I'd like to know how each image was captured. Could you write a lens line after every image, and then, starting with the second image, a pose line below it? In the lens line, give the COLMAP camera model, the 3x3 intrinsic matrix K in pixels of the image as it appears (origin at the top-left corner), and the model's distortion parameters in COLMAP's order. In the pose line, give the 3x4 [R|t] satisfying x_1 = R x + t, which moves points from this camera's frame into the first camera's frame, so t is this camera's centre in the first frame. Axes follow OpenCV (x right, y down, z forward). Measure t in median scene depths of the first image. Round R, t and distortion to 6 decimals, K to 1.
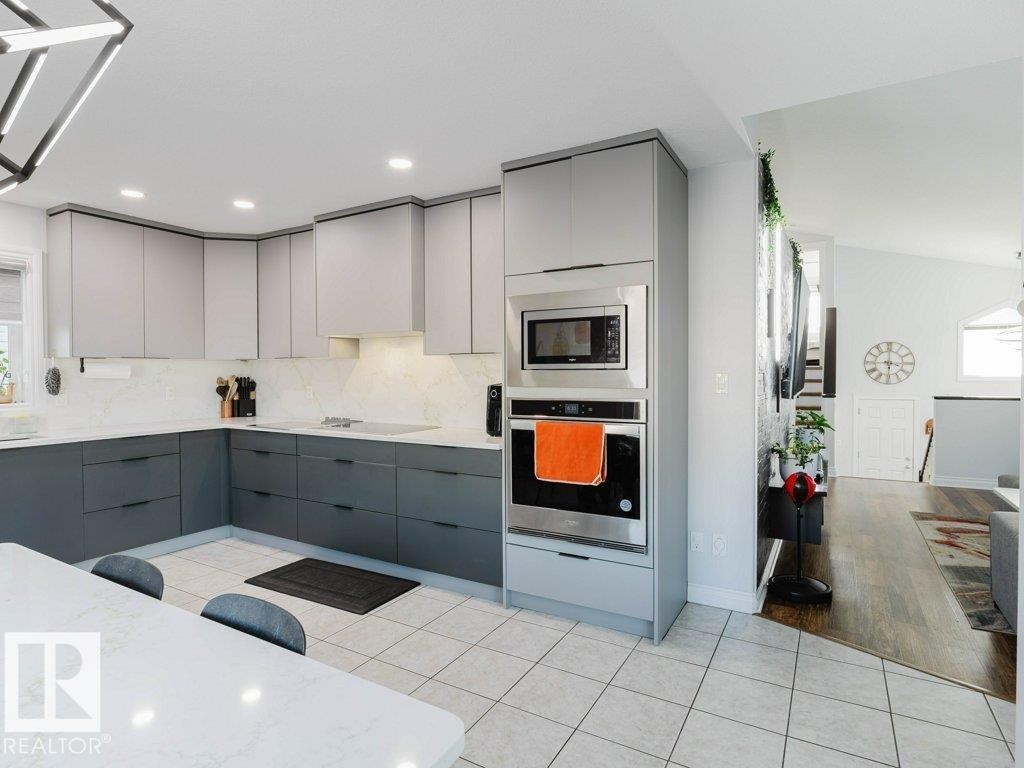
lens RADIAL K [[550.8, 0, 507.2], [0, 550.8, 386.0], [0, 0, 1]] dist [-0.013576, 0.000953]
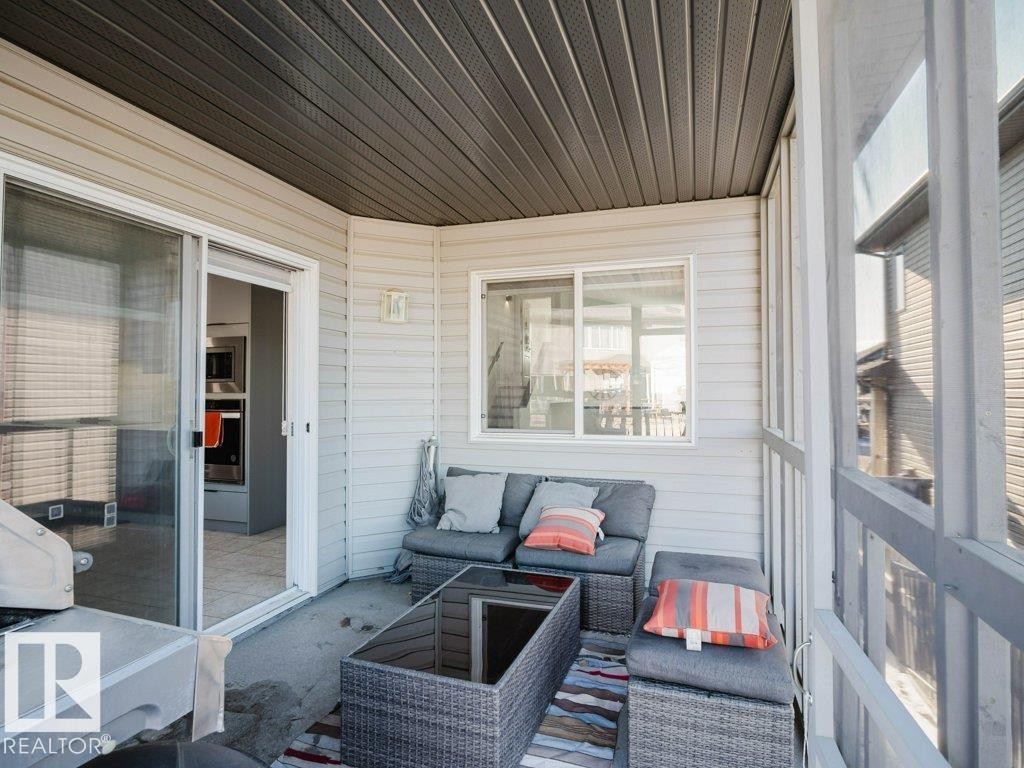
lens RADIAL K [[550.8, 0, 513.3], [0, 550.8, 382.6], [0, 0, 1]] dist [-0.013576, 0.000953]
pose [[0.976304, 0.009396, 0.216199, 0.538566], [-0.000085, 0.999074, -0.043036, 0.037101], [-0.216403, 0.041998, 0.975400, -0.710652]]
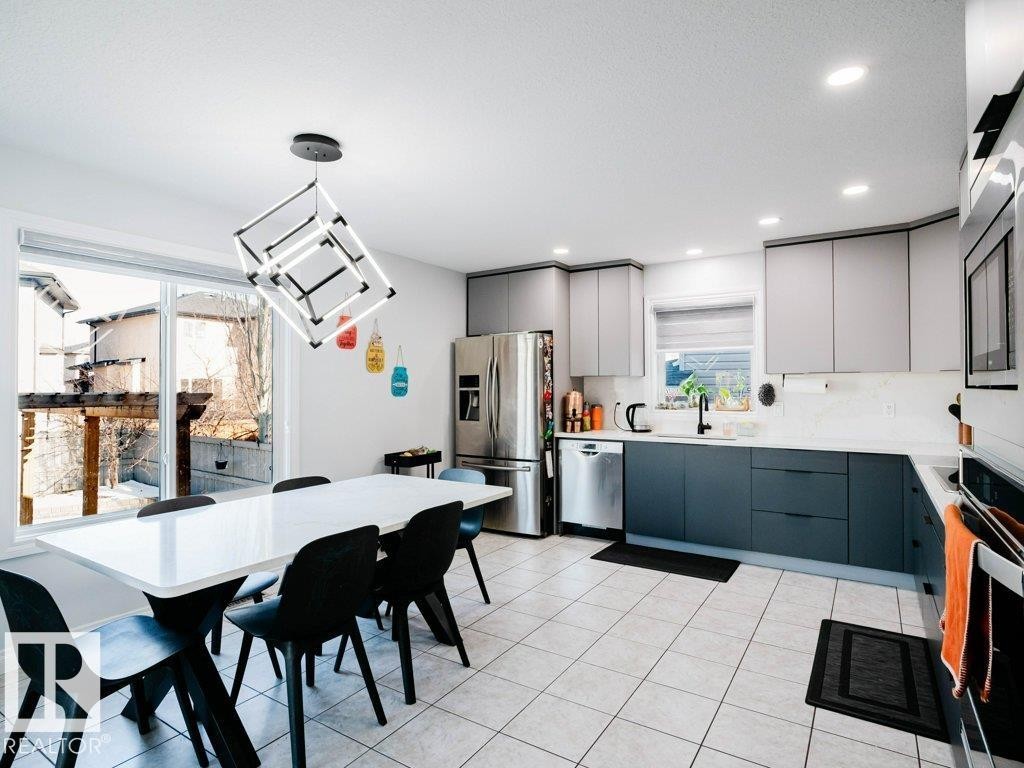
lens RADIAL K [[550.8, 0, 504.9], [0, 550.8, 386.6], [0, 0, 1]] dist [-0.013576, 0.000953]
pose [[-0.044609, 0.004121, -0.998996, 0.409412], [-0.023394, 0.999713, 0.005169, -0.020125], [0.998731, 0.023601, -0.044500, 0.528350]]
